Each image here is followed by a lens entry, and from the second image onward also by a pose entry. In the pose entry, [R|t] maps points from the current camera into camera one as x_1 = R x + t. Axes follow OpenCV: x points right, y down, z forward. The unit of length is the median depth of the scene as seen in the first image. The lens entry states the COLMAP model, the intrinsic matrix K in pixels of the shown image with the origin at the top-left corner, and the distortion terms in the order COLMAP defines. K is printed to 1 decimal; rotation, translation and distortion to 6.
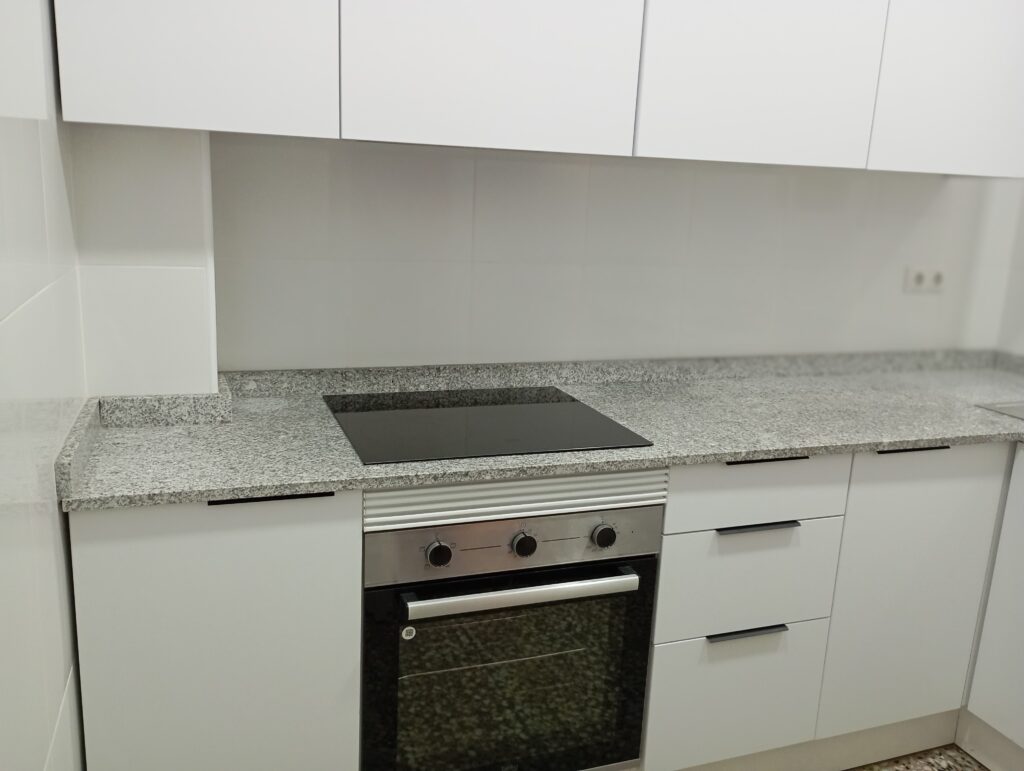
lens RADIAL K [[847.2, 0, 513.6], [0, 847.2, 391.2], [0, 0, 1]] dist [0.080774, -0.066463]
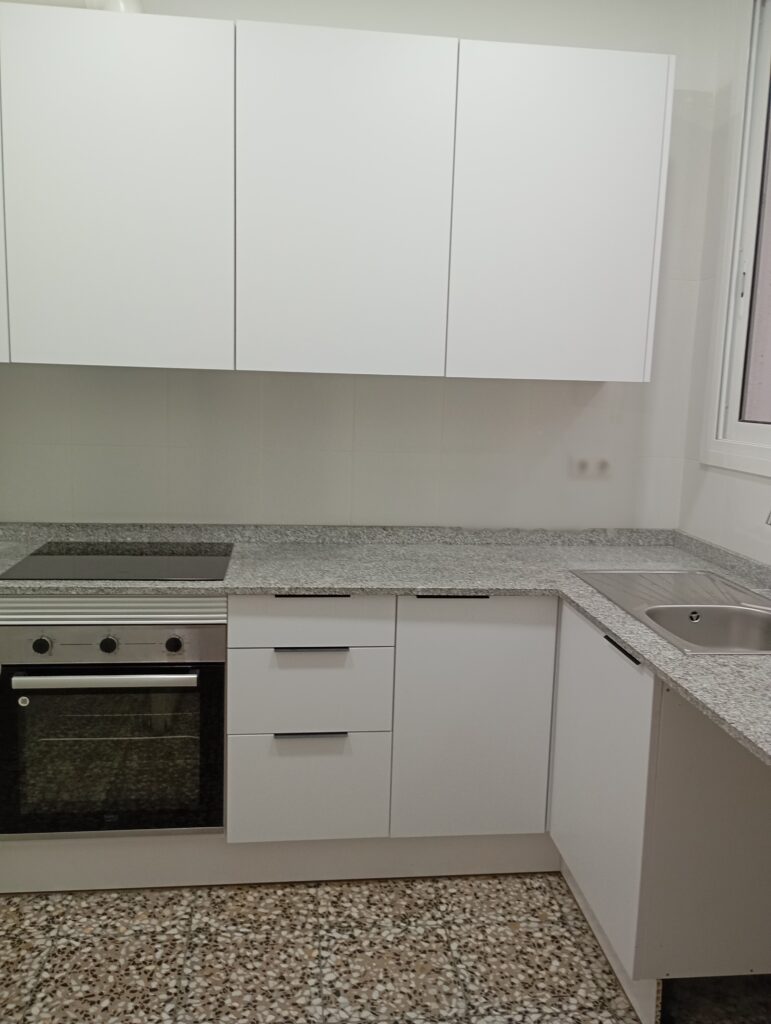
lens RADIAL K [[847.2, 0, 385.5], [0, 847.2, 512.0], [0, 0, 1]] dist [0.080774, -0.066463]
pose [[0.969064, 0.020236, -0.245978, 0.633385], [-0.042332, 0.995492, -0.084876, 0.050926], [0.243151, 0.092663, 0.965552, -0.210279]]
